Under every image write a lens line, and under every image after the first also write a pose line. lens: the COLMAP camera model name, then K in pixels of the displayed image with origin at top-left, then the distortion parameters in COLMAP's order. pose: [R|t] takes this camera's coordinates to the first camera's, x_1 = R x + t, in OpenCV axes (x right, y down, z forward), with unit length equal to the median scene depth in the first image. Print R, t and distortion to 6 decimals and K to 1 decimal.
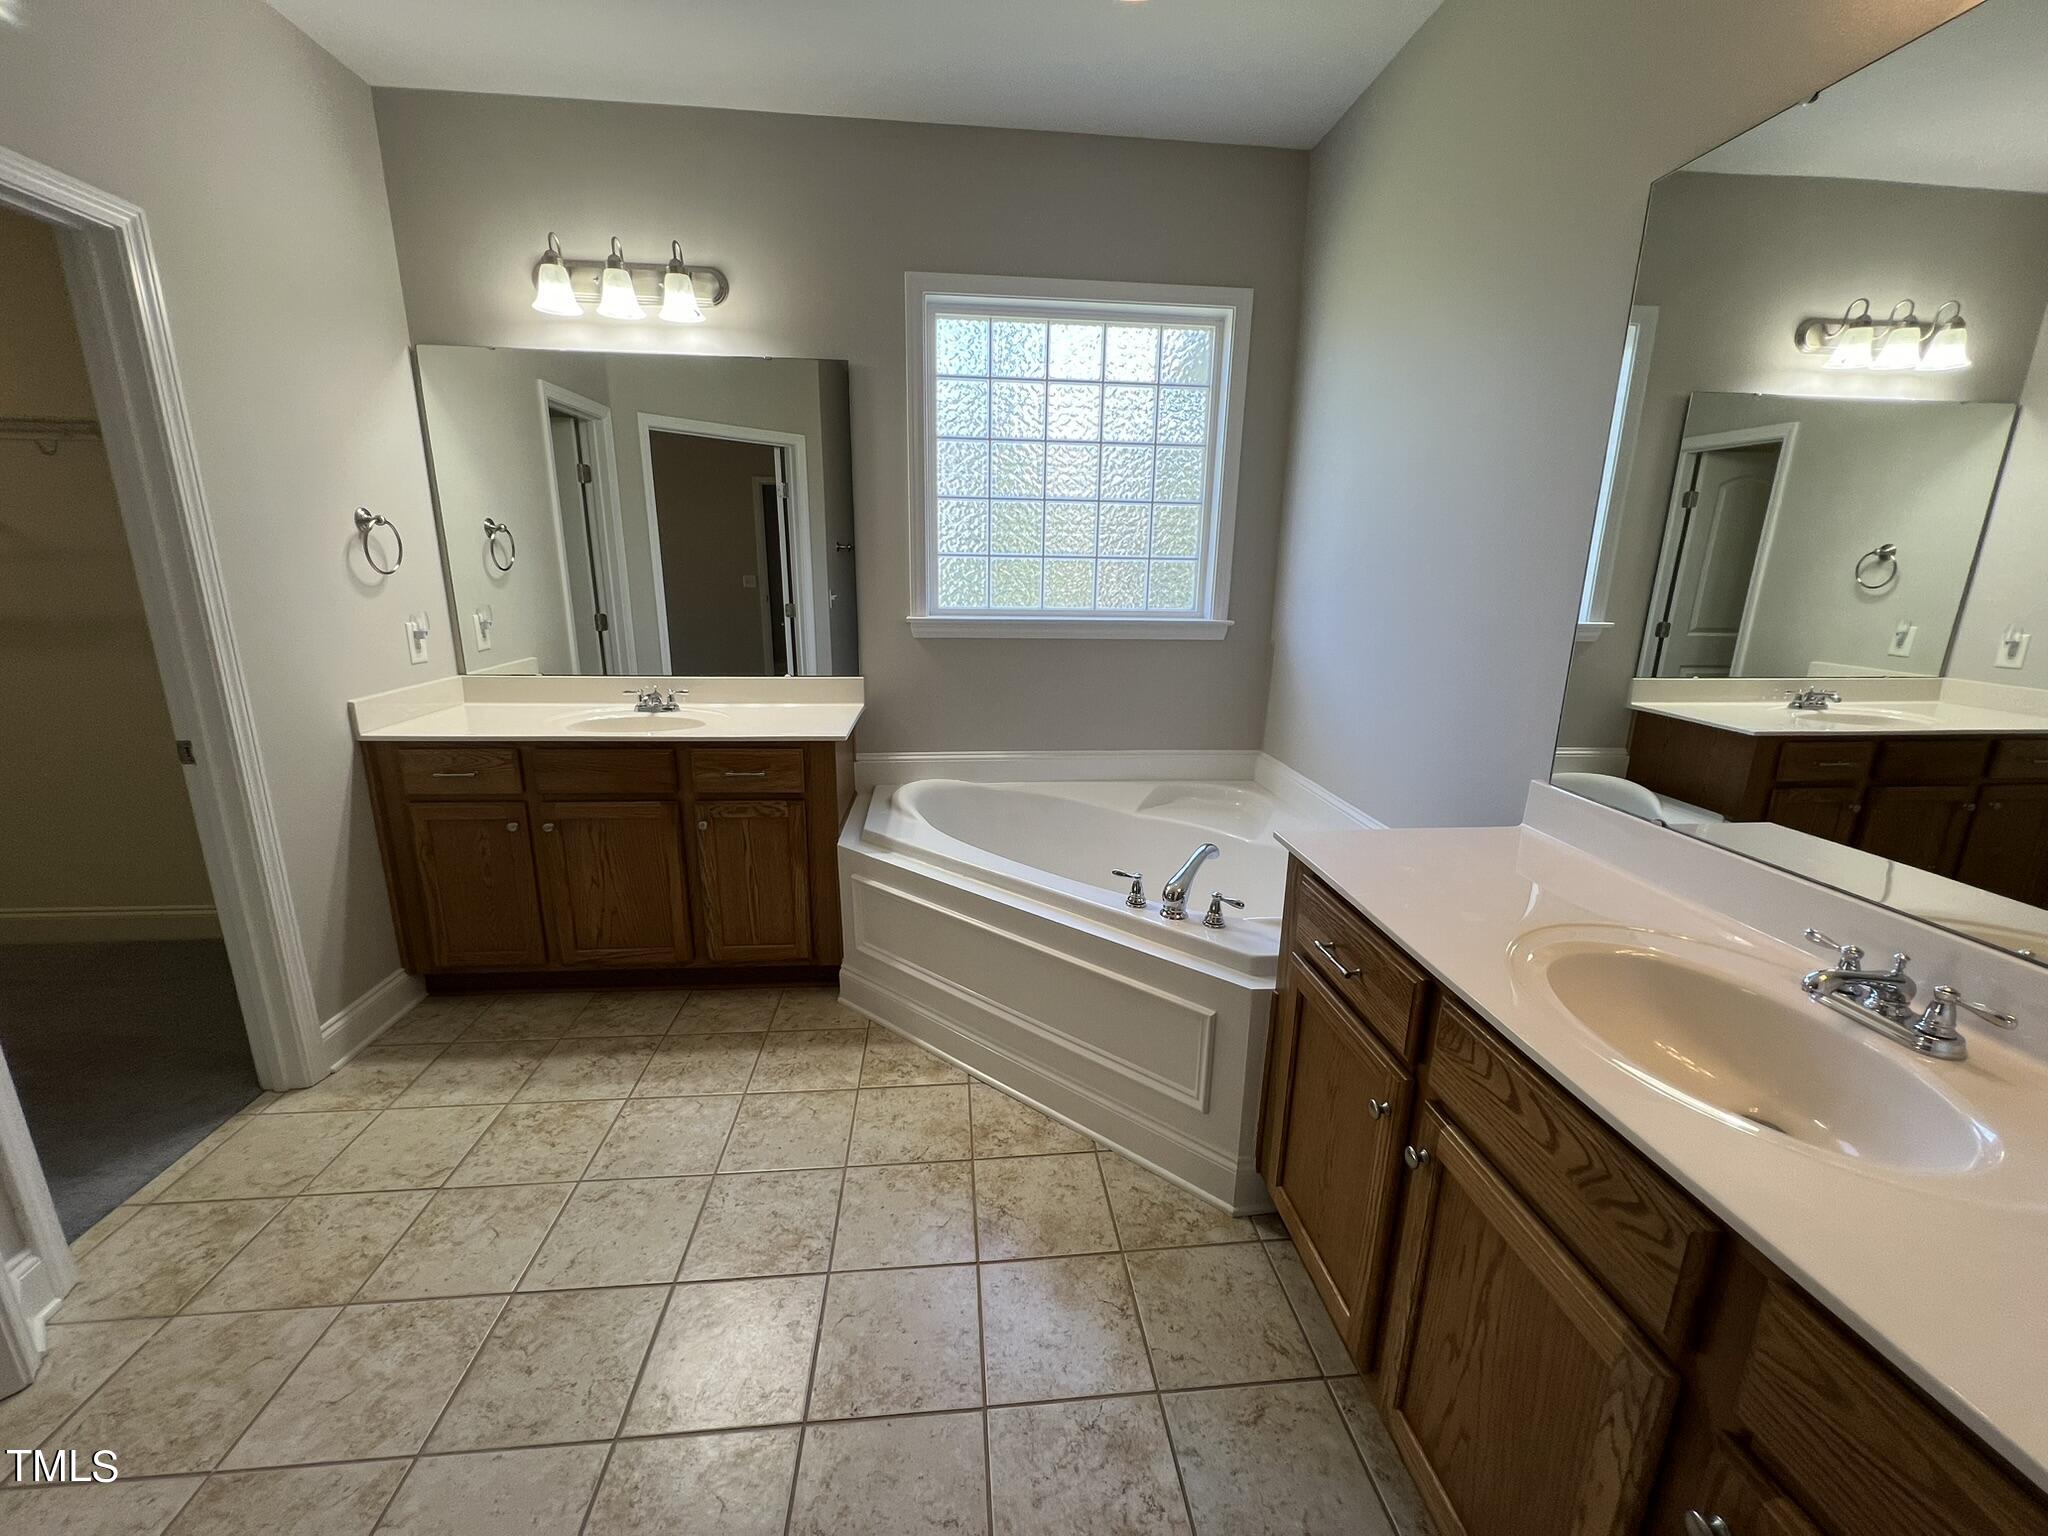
lens RADIAL K [[825.0, 0, 1024.0], [0, 825.0, 768.0], [0, 0, 1]] dist [-0.001504, 0.000103]
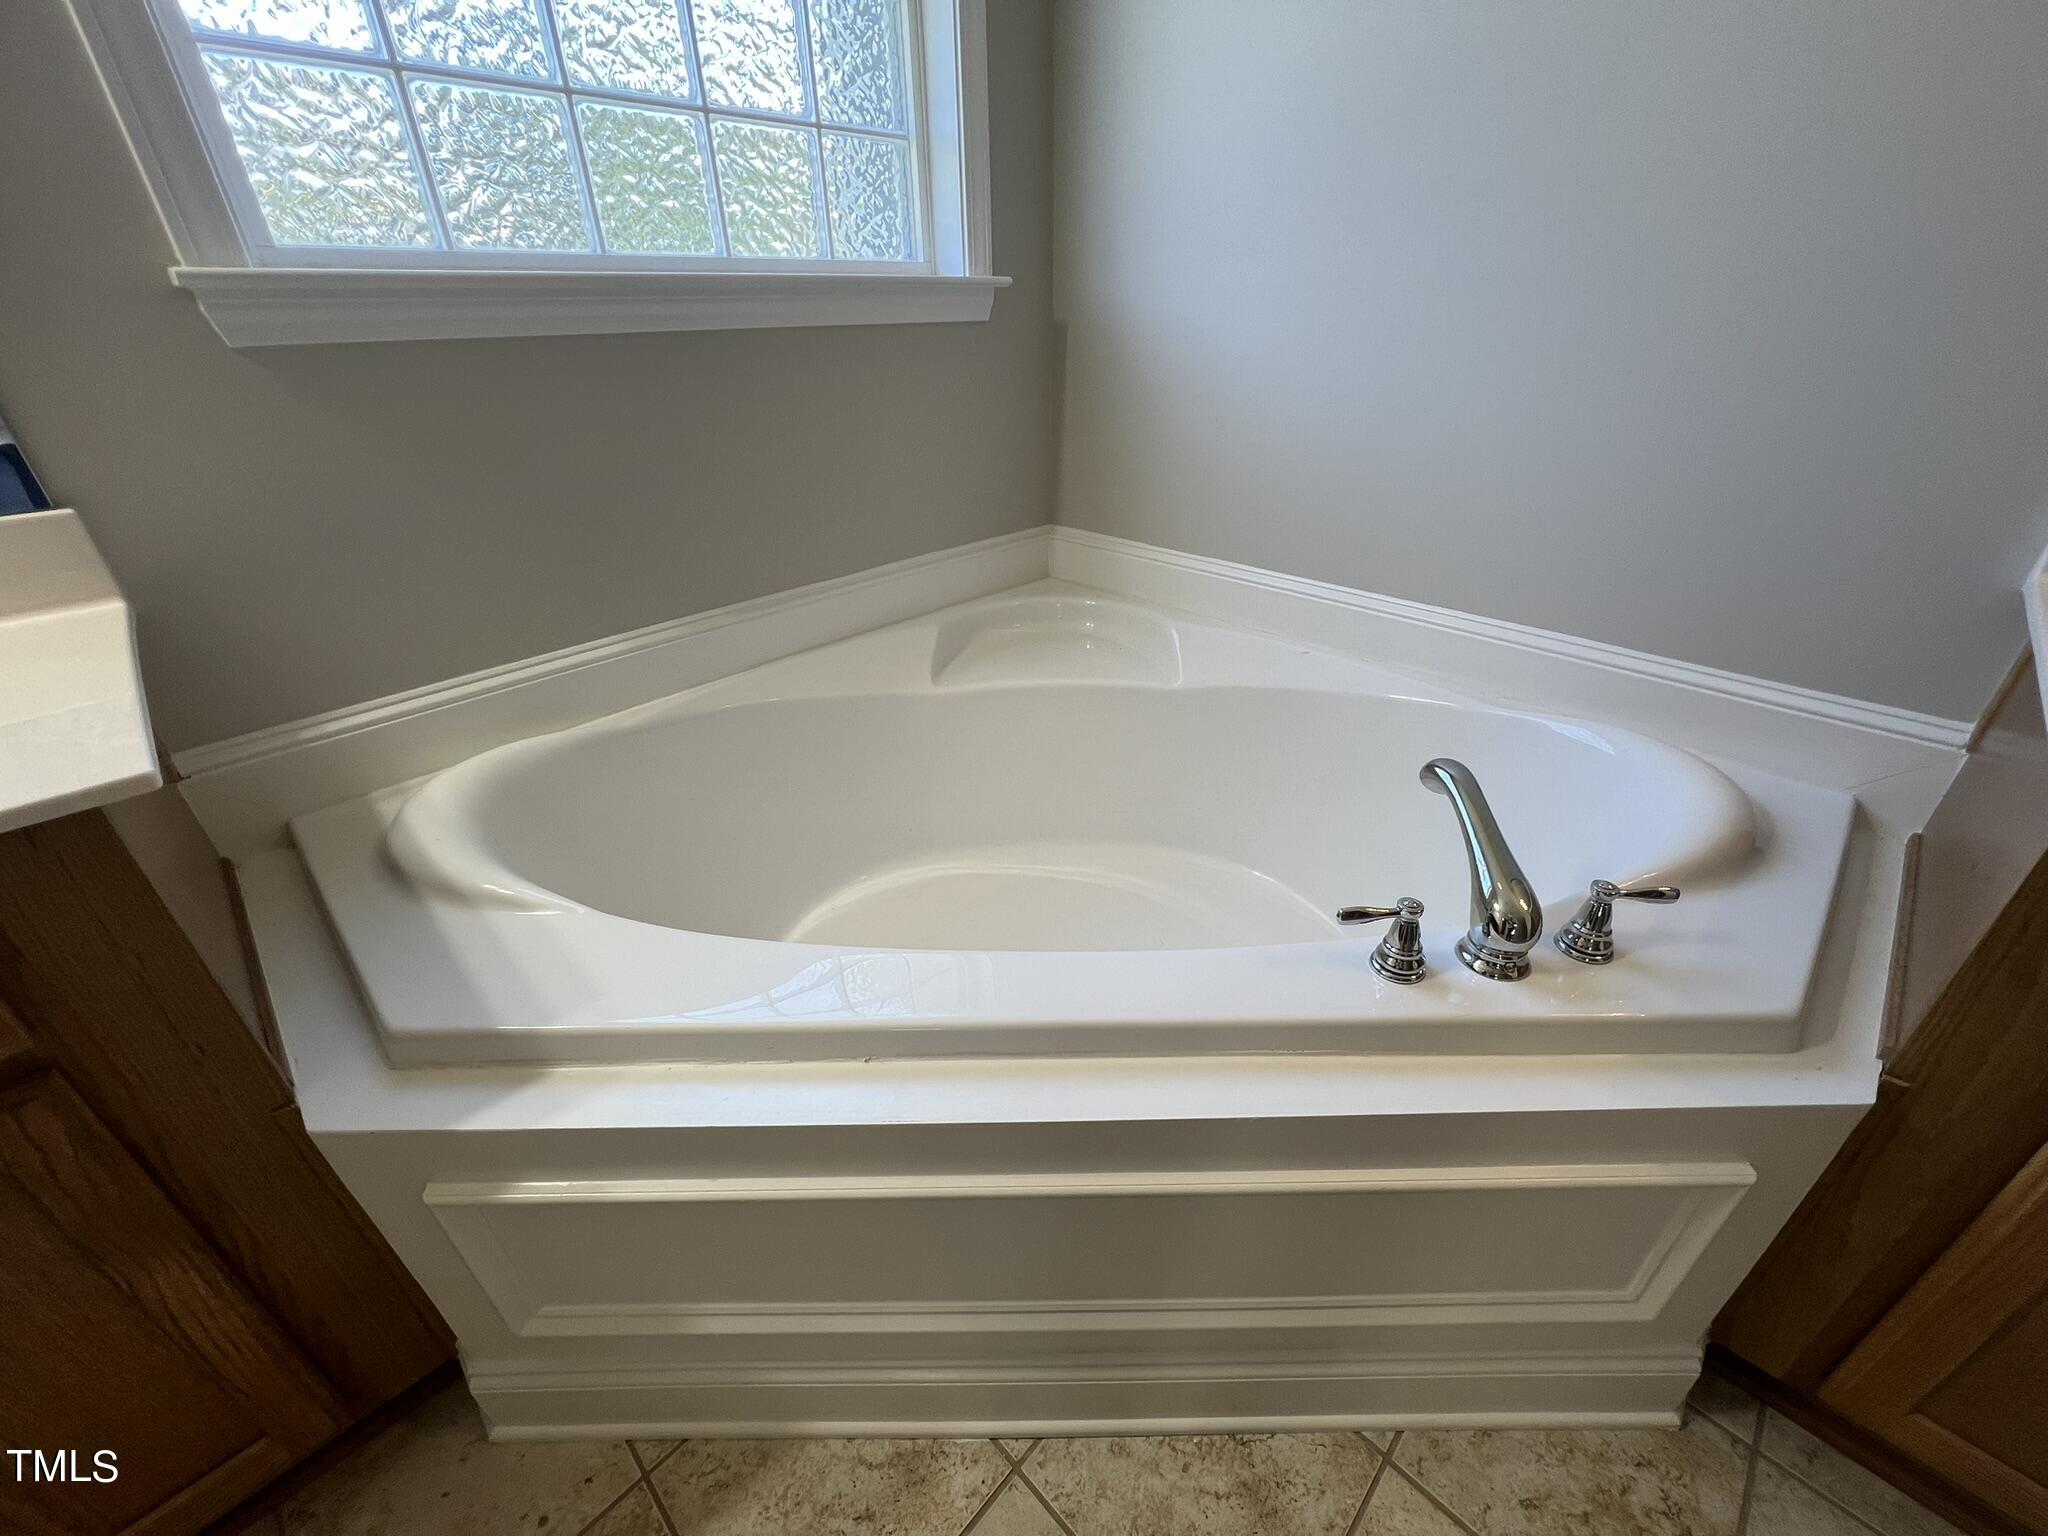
lens RADIAL K [[825.0, 0, 1024.0], [0, 825.0, 768.0], [0, 0, 1]] dist [-0.001504, 0.000103]
pose [[0.761999, -0.340628, 0.550754, -0.135771], [0.176838, 0.927611, 0.329040, -0.063725], [-0.622965, -0.153334, 0.767074, 0.578332]]
